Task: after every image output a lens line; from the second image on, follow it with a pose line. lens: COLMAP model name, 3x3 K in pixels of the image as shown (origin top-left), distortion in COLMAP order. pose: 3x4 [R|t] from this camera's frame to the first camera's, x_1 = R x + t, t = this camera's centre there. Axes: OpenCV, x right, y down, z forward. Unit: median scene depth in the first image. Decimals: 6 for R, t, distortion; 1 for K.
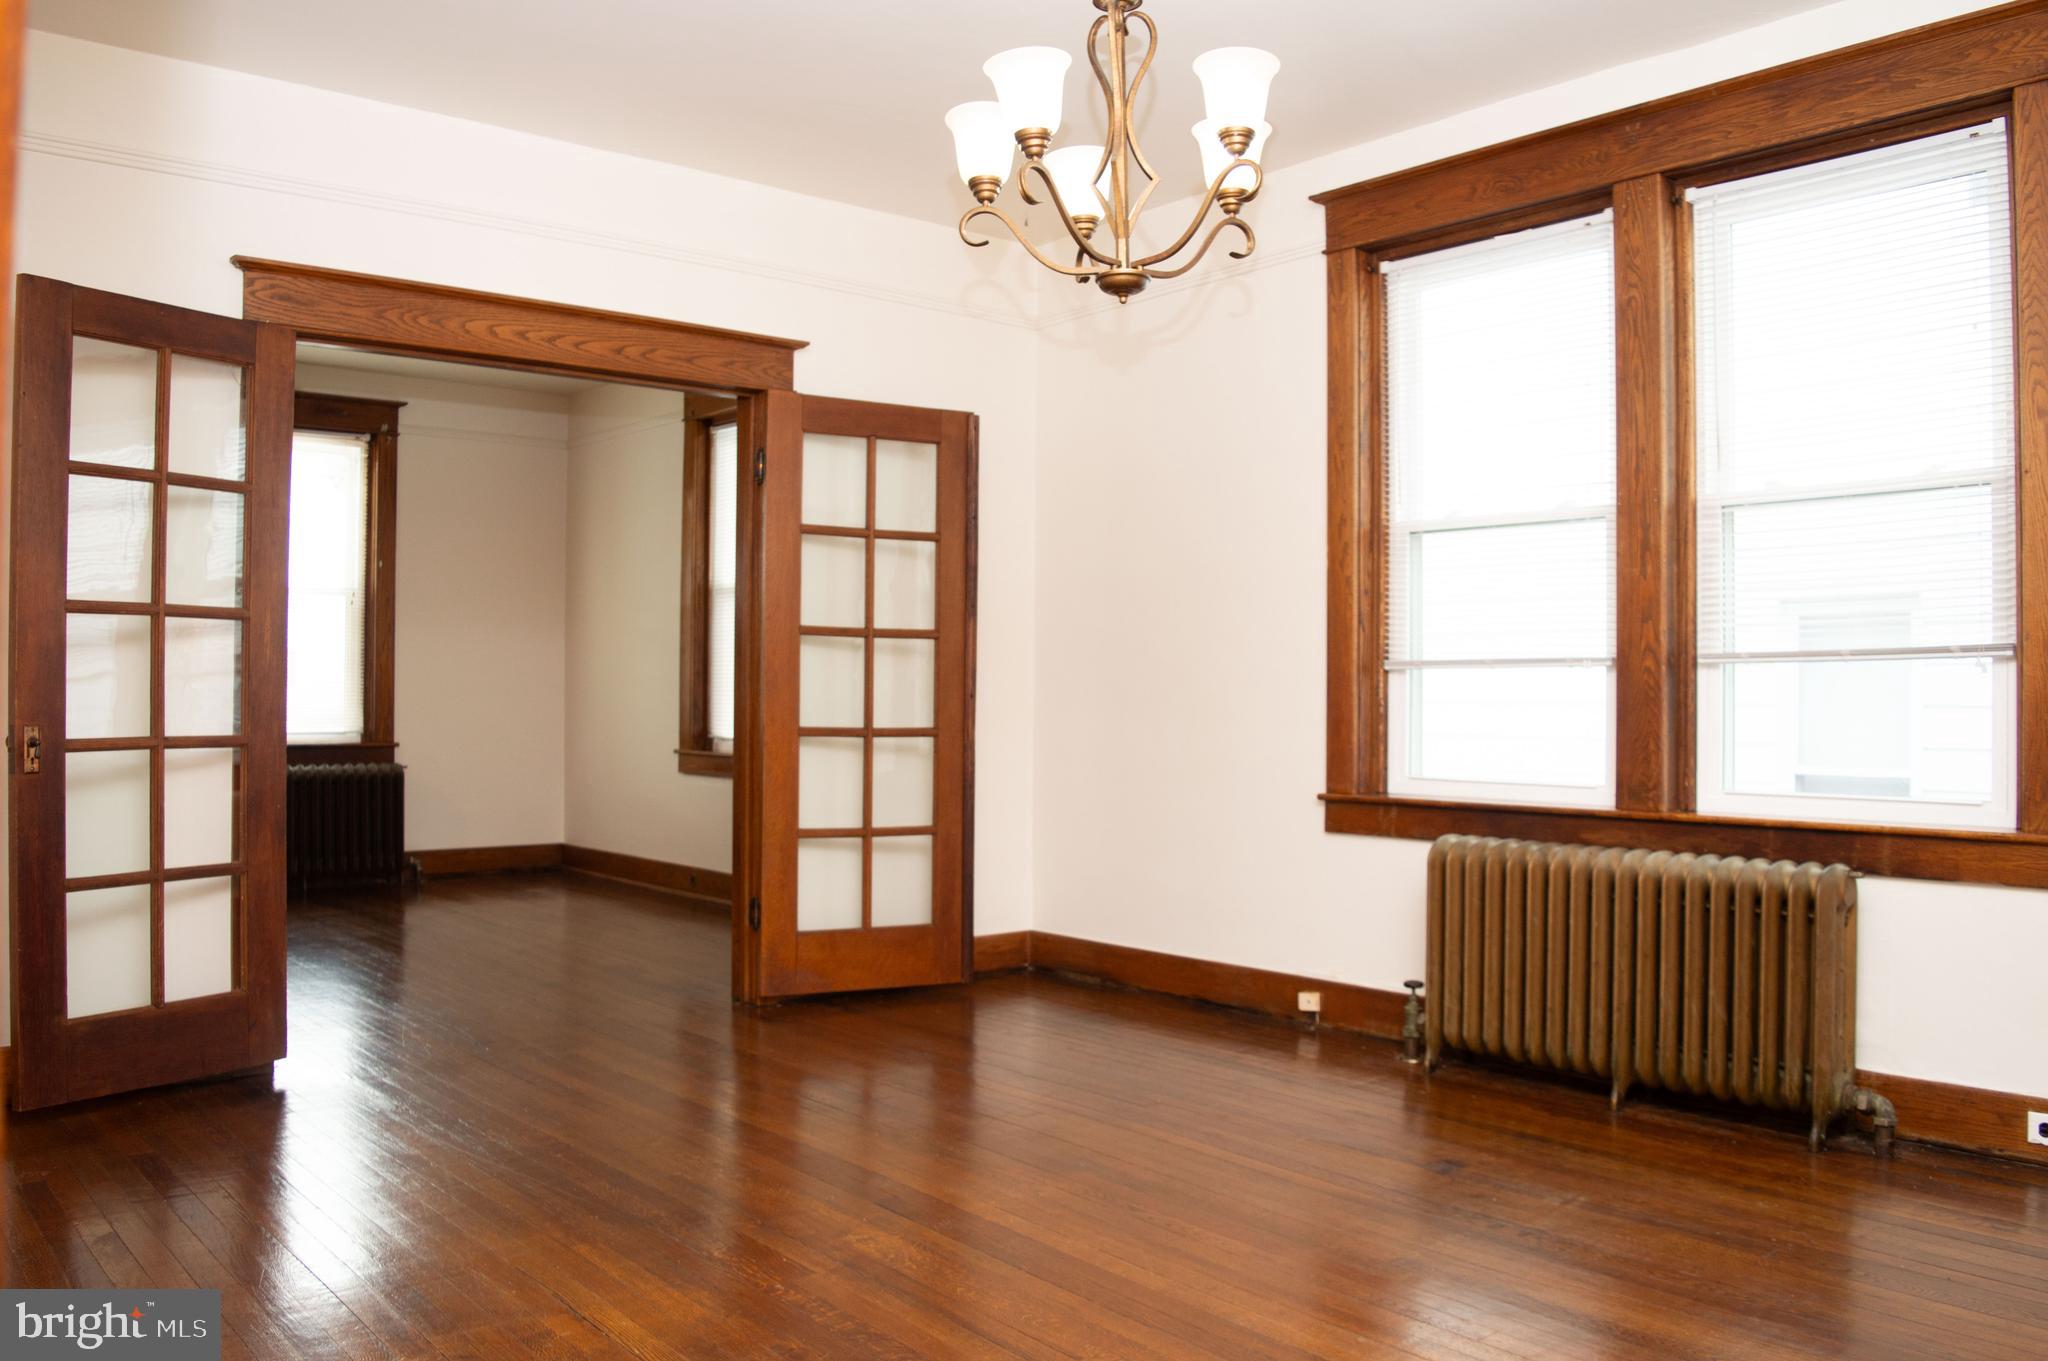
lens RADIAL K [[1627.6, 0, 1016.7], [0, 1627.6, 683.8], [0, 0, 1]] dist [-0.096624, 0.022107]
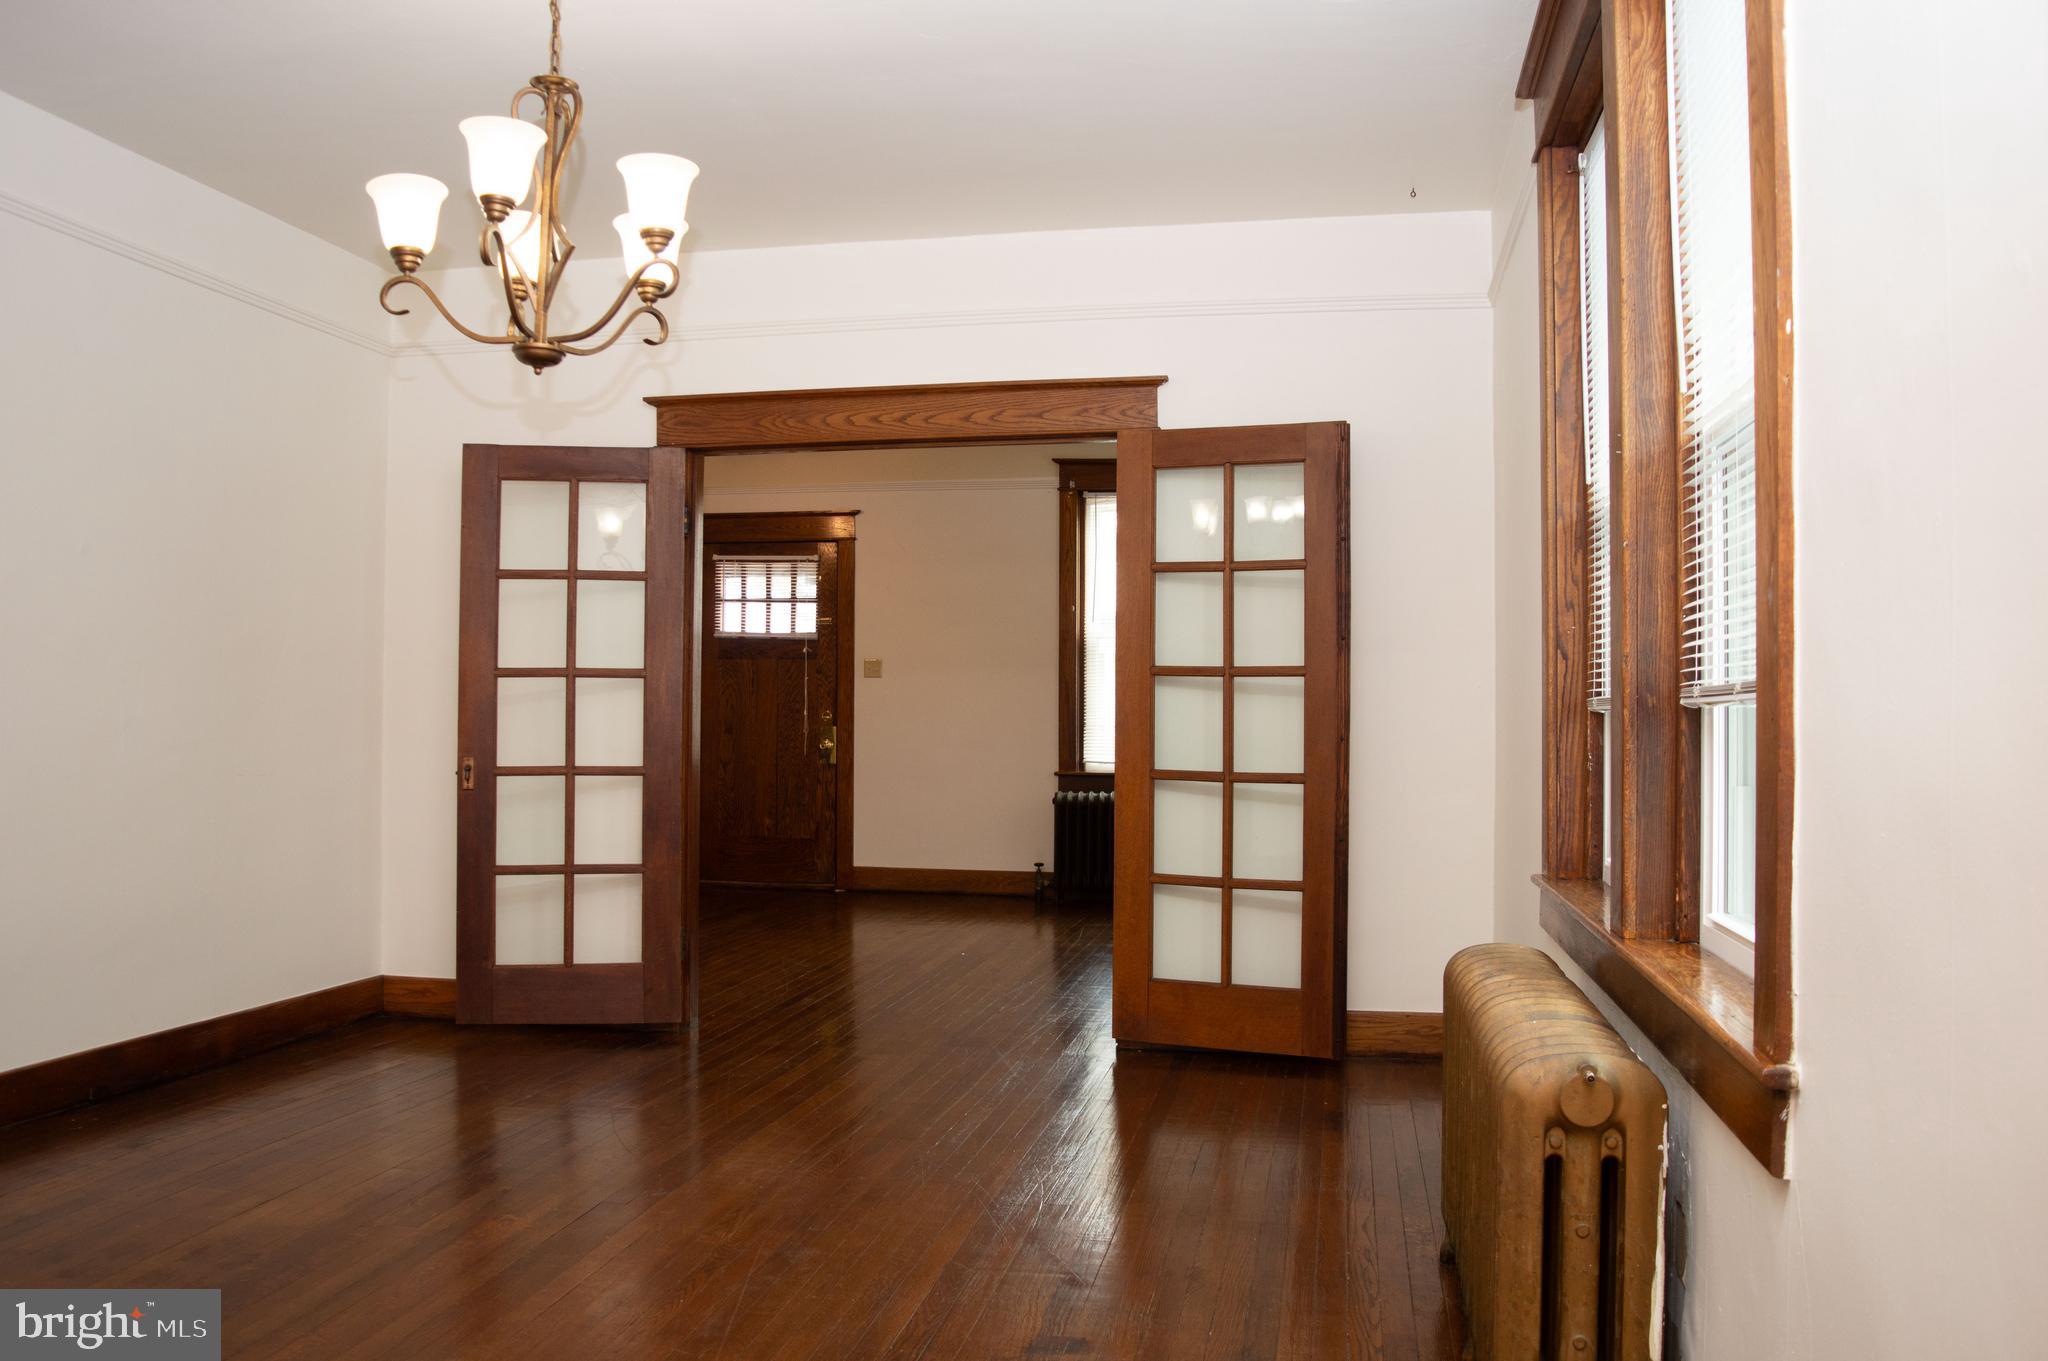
lens RADIAL K [[1627.6, 0, 1011.6], [0, 1627.6, 686.3], [0, 0, 1]] dist [-0.096624, 0.022107]
pose [[0.630109, -0.013705, -0.776386, 0.579005], [0.004167, 0.999890, -0.014269, -0.010233], [0.776496, 0.005756, 0.630096, 0.316858]]
